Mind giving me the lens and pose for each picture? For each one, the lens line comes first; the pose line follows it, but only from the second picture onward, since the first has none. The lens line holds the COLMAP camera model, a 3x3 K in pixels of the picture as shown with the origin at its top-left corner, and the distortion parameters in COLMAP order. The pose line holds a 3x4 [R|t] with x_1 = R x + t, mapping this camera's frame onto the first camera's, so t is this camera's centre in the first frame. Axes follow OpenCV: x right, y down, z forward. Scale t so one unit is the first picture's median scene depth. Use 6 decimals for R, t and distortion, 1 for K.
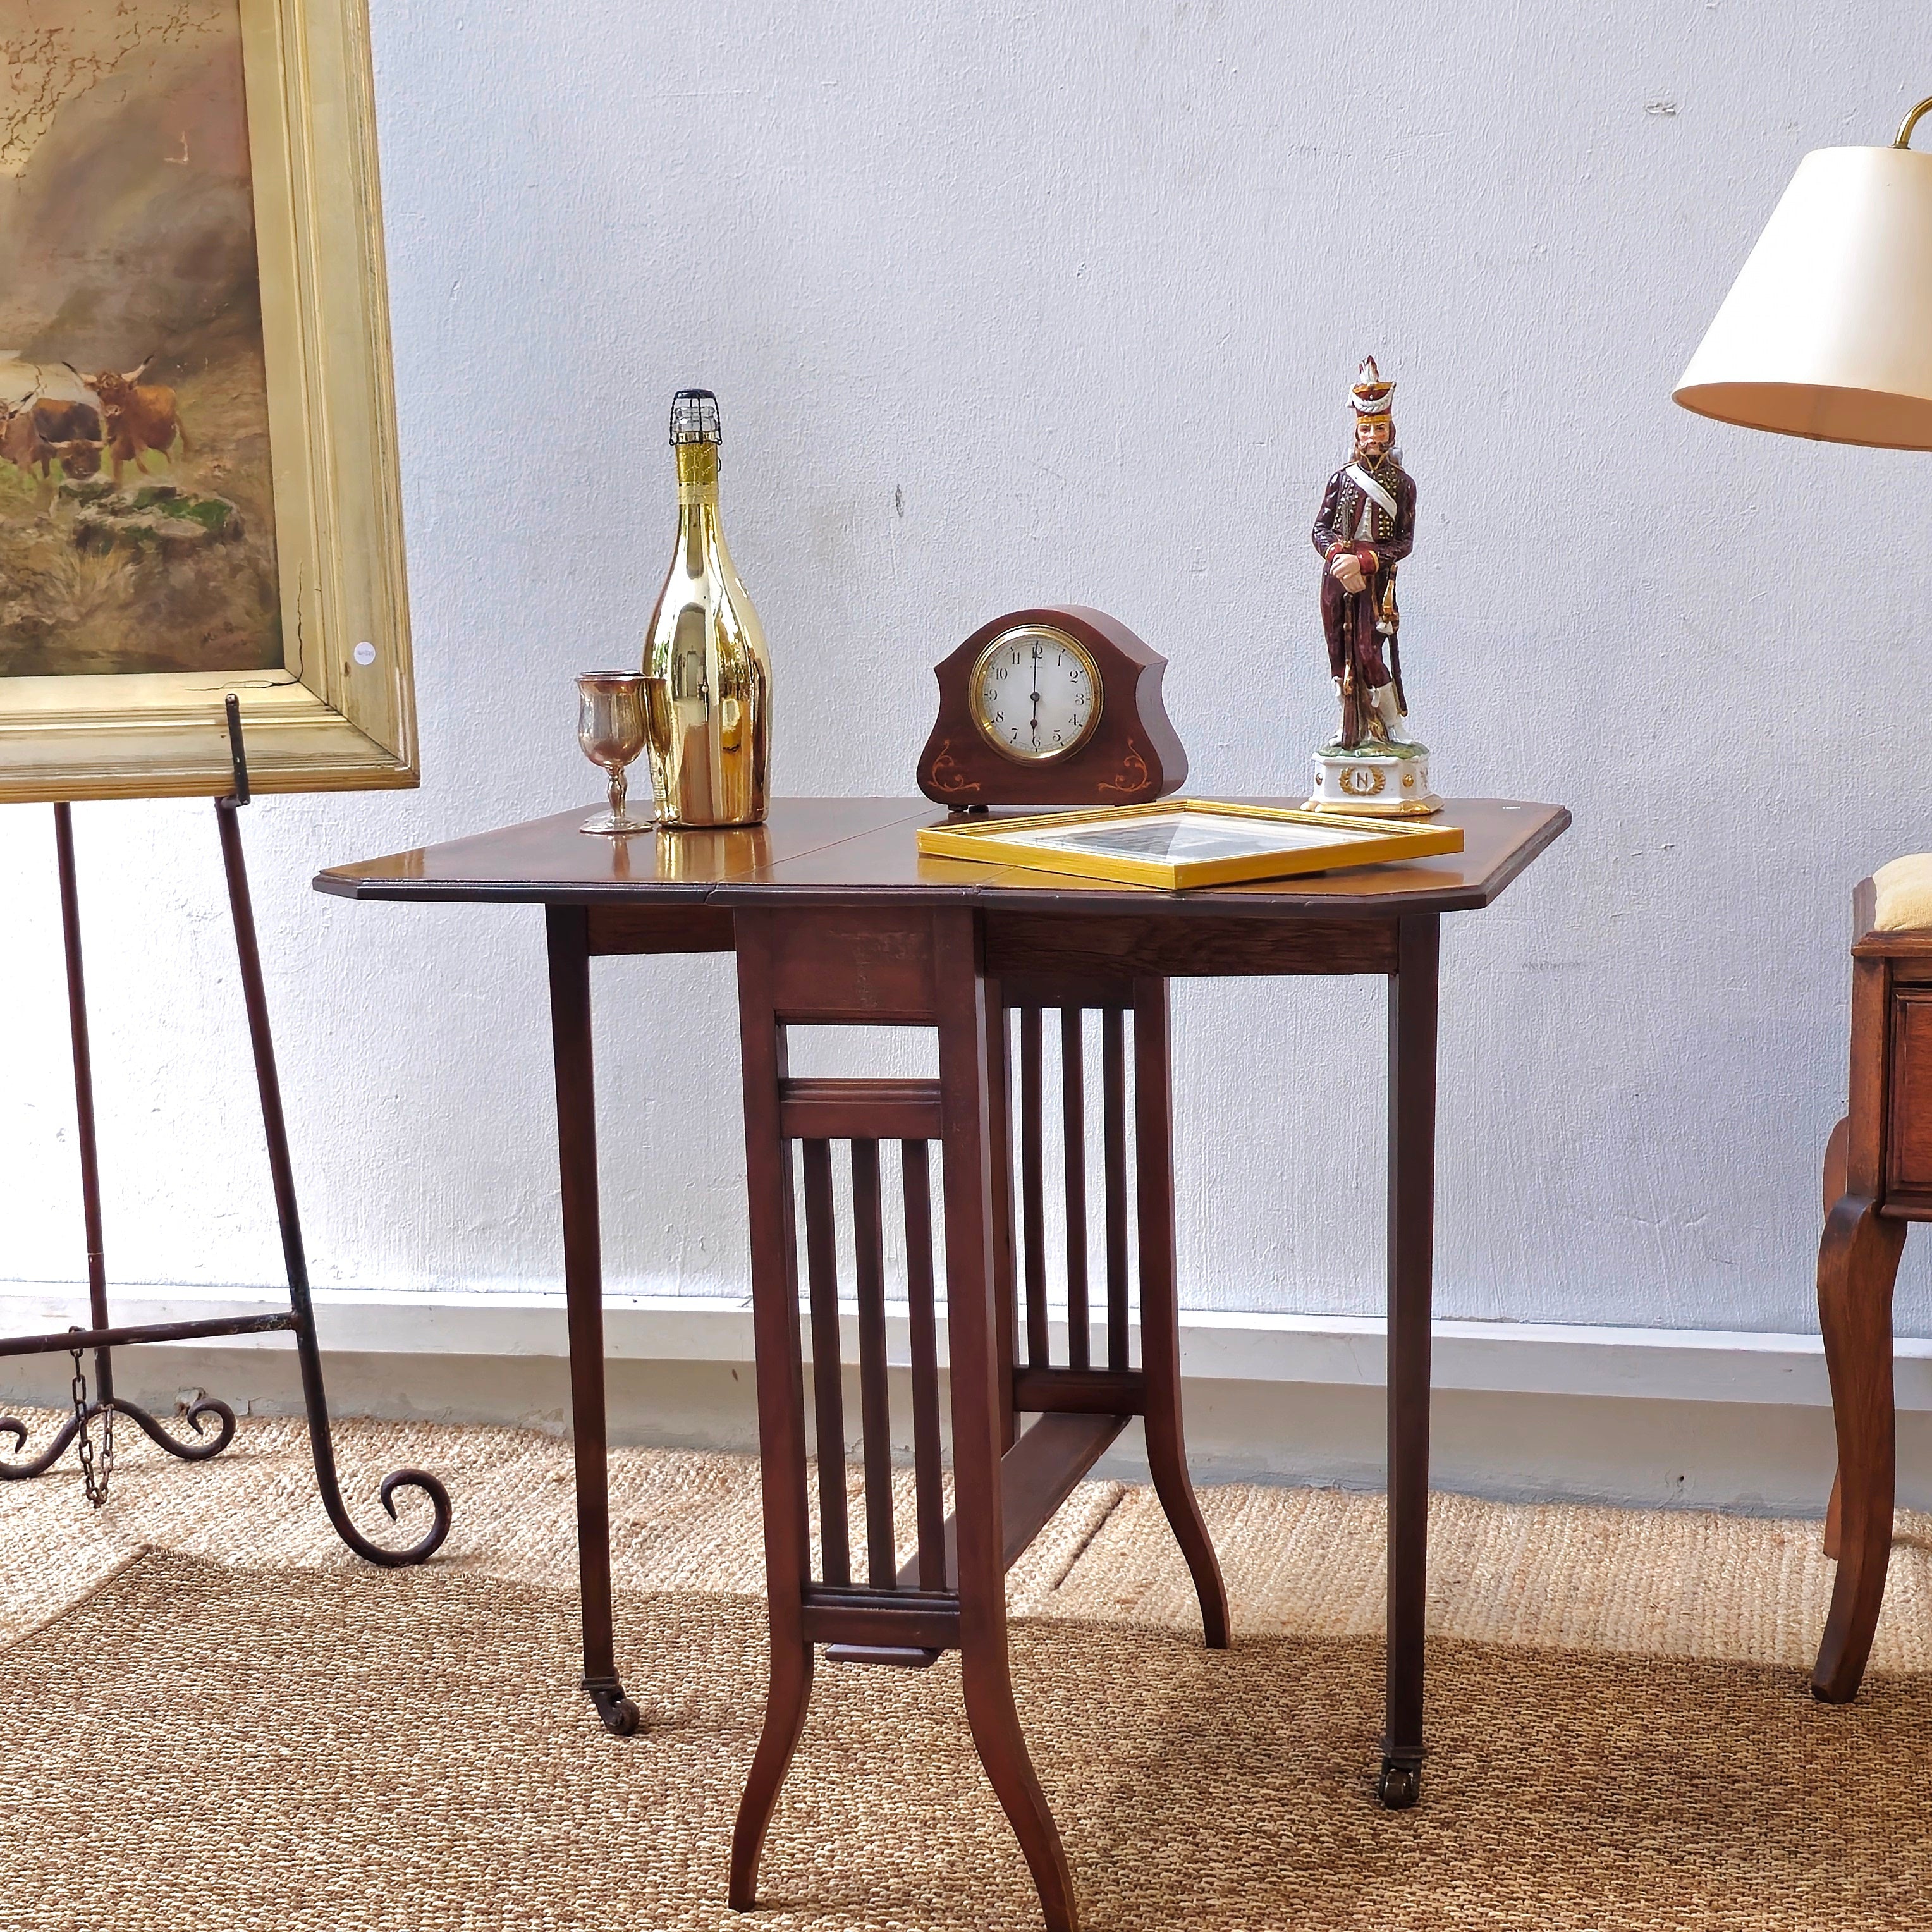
lens RADIAL K [[3351.4, 0, 926.2], [0, 3351.4, 994.9], [0, 0, 1]] dist [0.206828, -0.725762]
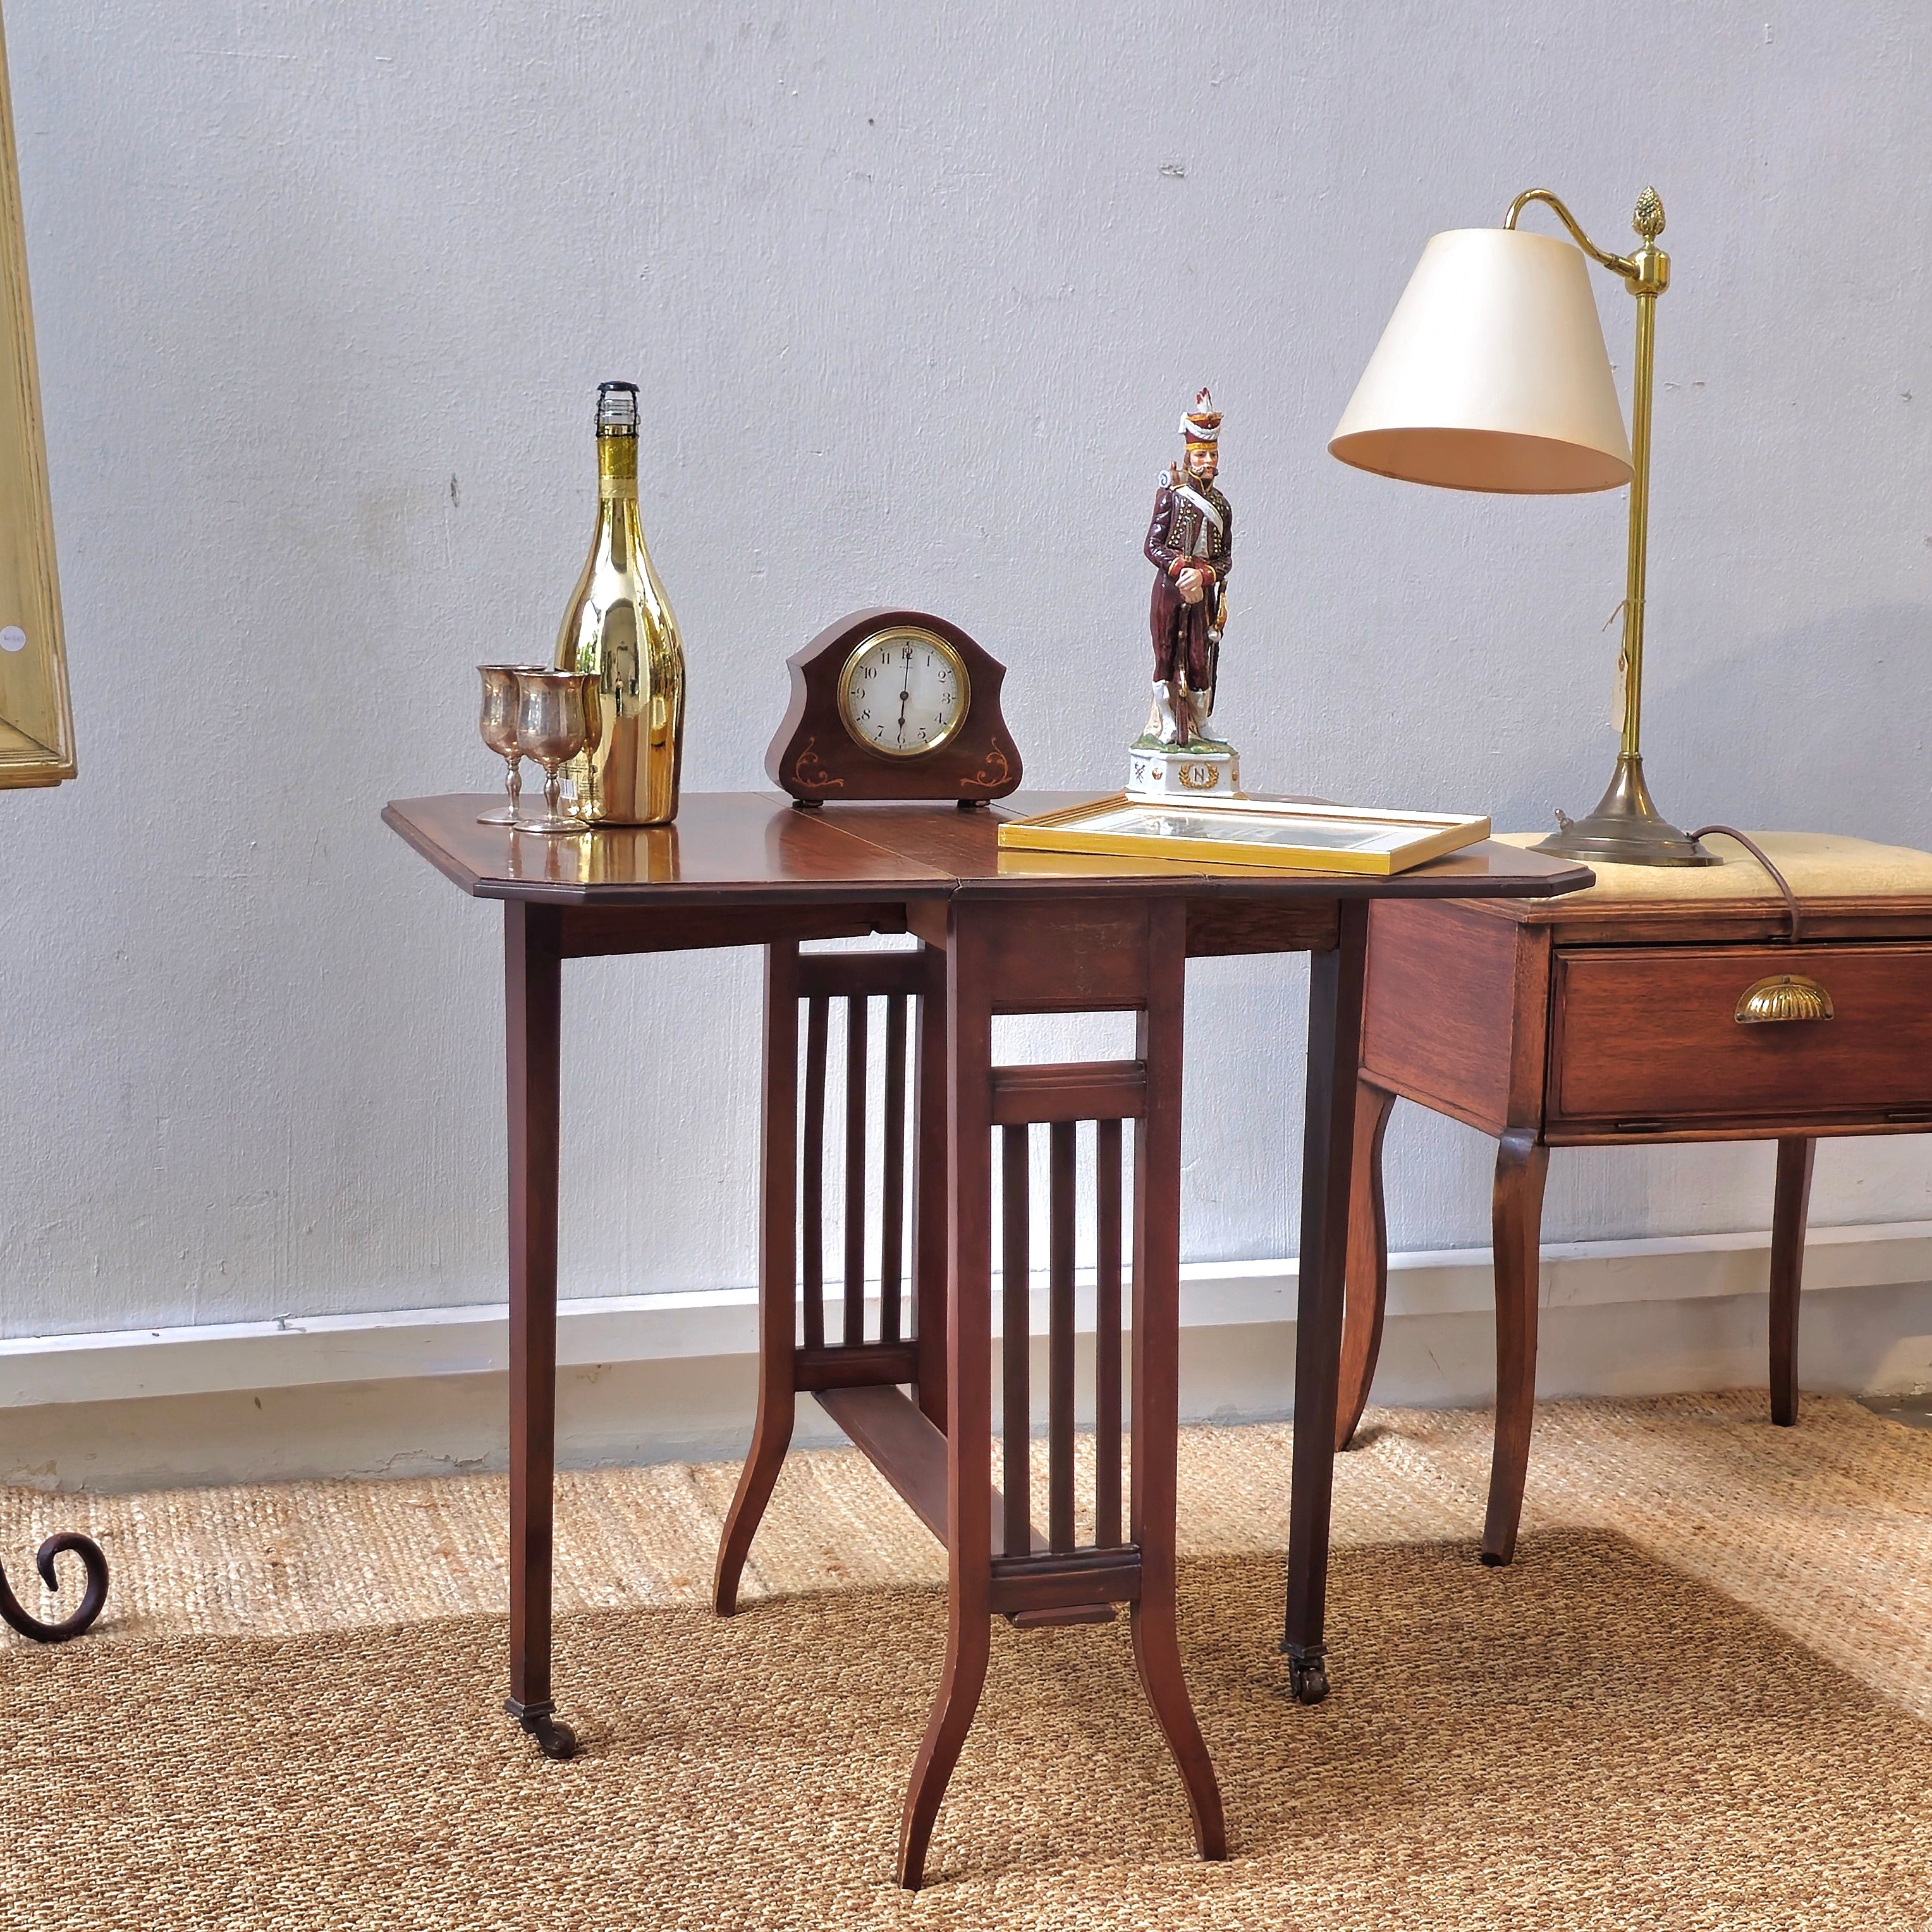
lens RADIAL K [[3354.3, 0, 936.8], [0, 3354.3, 971.6], [0, 0, 1]] dist [0.203307, -0.729945]
pose [[0.854425, -0.035673, 0.518348, -0.487608], [0.037163, 0.999281, 0.007512, -0.010730], [-0.518243, 0.012845, 0.855137, 0.105184]]
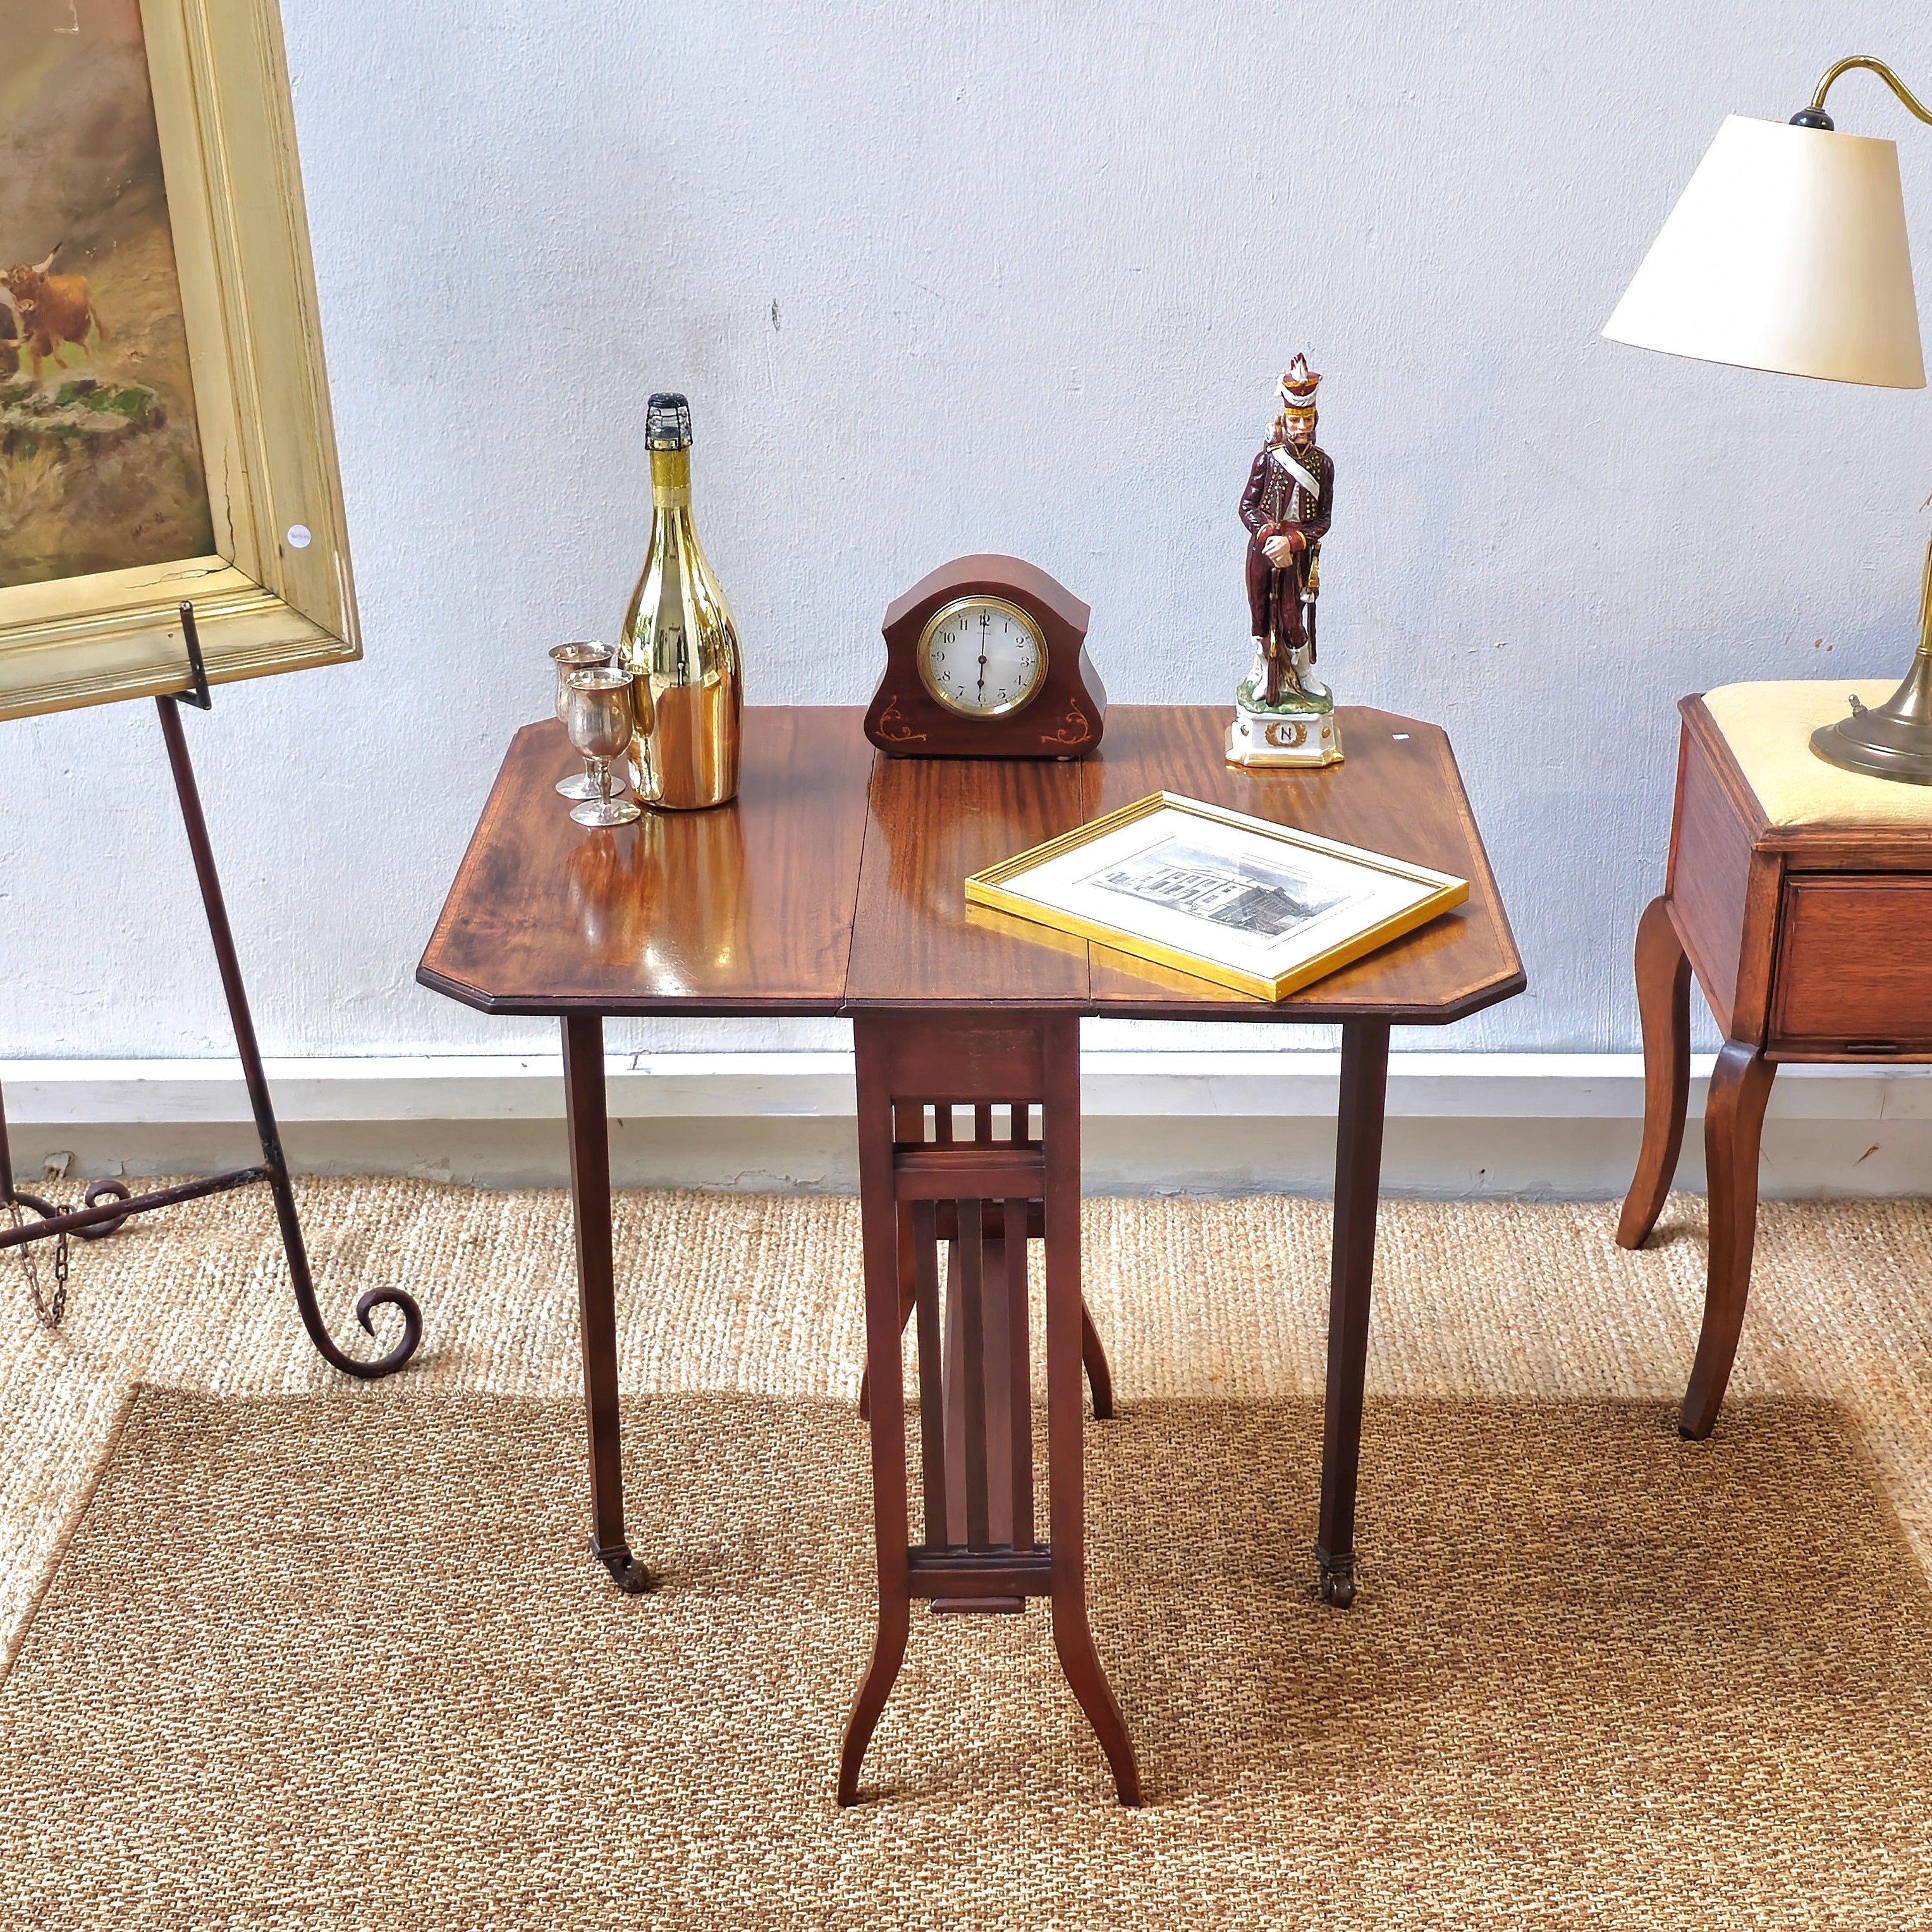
lens RADIAL K [[3350.1, 0, 963.4], [0, 3350.1, 961.7], [0, 0, 1]] dist [0.213144, -0.812319]
pose [[0.969965, -0.077931, 0.230422, -0.245039], [0.016637, 0.966325, 0.256788, -0.264294], [-0.242674, -0.245242, 0.938598, -0.019252]]
